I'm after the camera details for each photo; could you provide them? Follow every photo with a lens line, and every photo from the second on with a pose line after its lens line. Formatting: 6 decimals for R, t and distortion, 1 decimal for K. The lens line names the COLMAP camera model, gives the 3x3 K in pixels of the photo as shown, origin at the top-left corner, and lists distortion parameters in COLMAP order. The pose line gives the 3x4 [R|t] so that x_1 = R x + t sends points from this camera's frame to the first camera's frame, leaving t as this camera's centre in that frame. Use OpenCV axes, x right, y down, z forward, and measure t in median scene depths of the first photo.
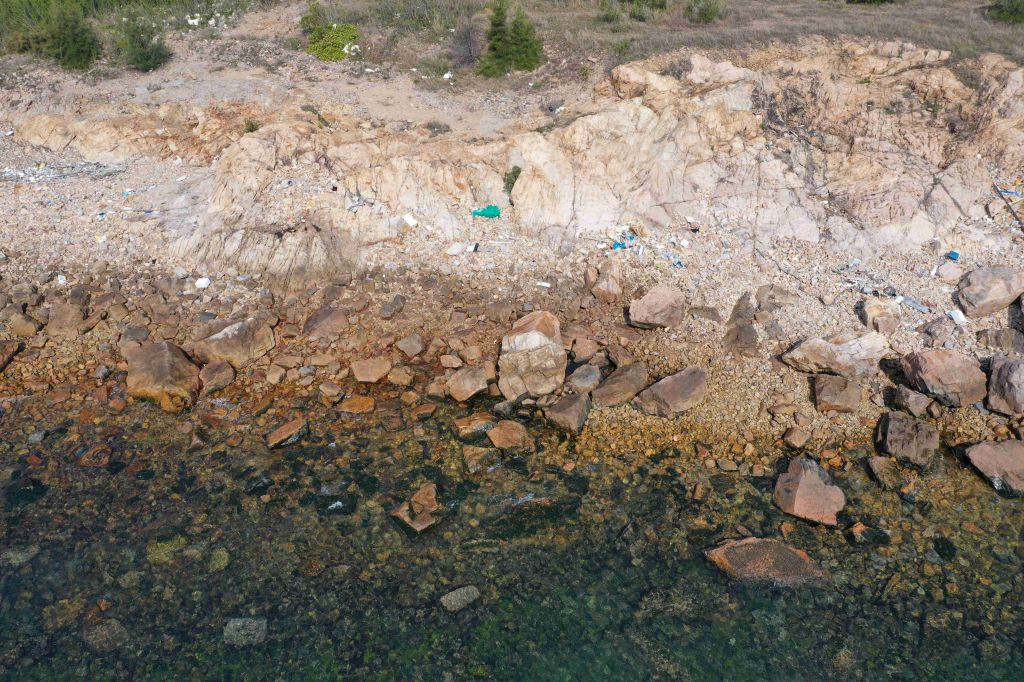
lens RADIAL K [[801.3, 0, 509.5], [0, 801.3, 340.6], [0, 0, 1]] dist [-0.015998, -0.004409]
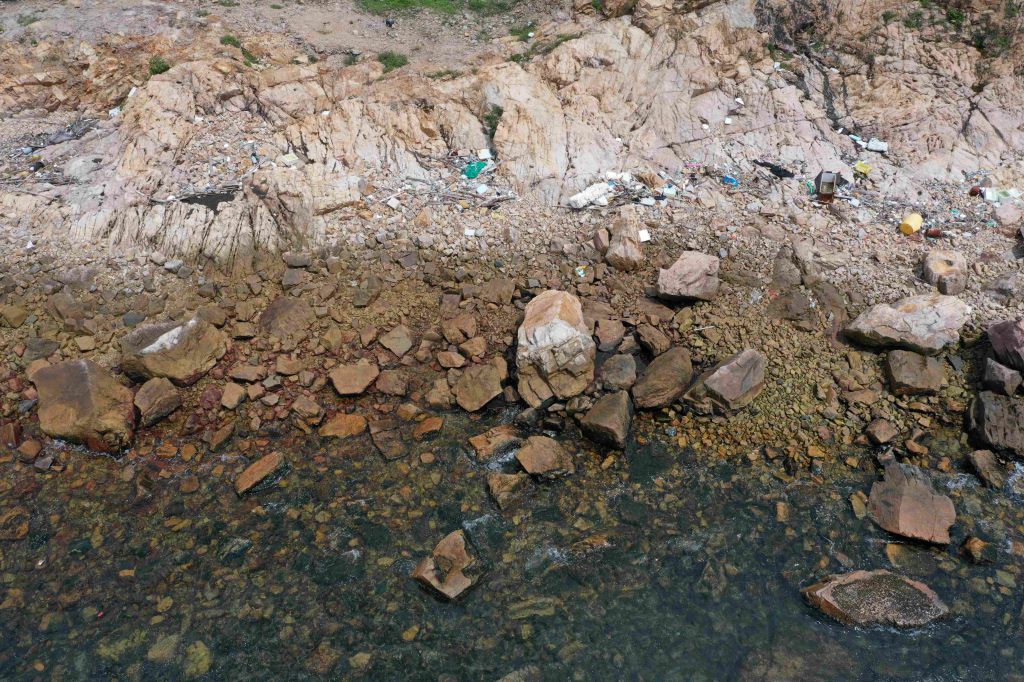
lens RADIAL K [[801.3, 0, 509.5], [0, 801.3, 340.6], [0, 0, 1]] dist [-0.015998, -0.004409]
pose [[0.992808, -0.067804, 0.098668, -0.073289], [0.057714, 0.993135, 0.101749, -0.056873], [-0.104889, -0.095322, 0.989905, 0.146191]]
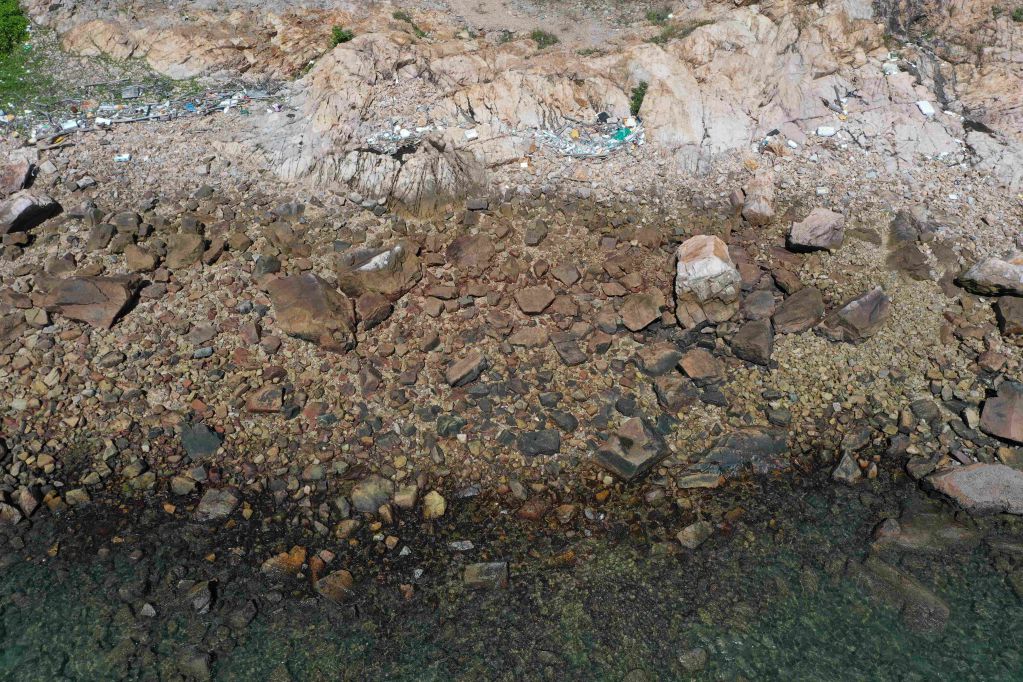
lens RADIAL K [[808.3, 0, 511.5], [0, 808.3, 341.0], [0, 0, 1]] dist [0.005785, 0.003385]
pose [[0.998188, -0.020572, 0.056541, -0.197572], [0.014943, 0.995052, 0.098222, -0.007362], [-0.058282, -0.097200, 0.993557, 0.028599]]
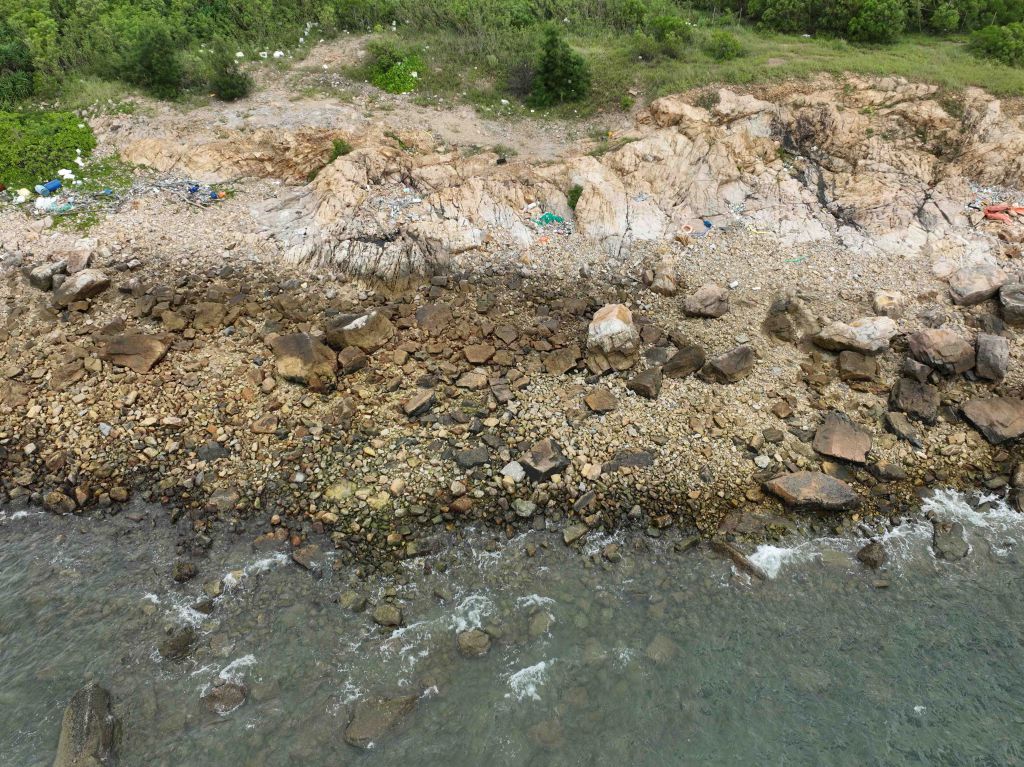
lens RADIAL K [[766.7, 0, 520.7], [0, 766.7, 383.9], [0, 0, 1]] dist [0.002000, 0.000149]
pose [[0.998970, -0.012383, 0.043644, -0.124396], [0.010810, 0.999291, 0.036078, 0.032611], [-0.044060, -0.035569, 0.998396, -0.132871]]
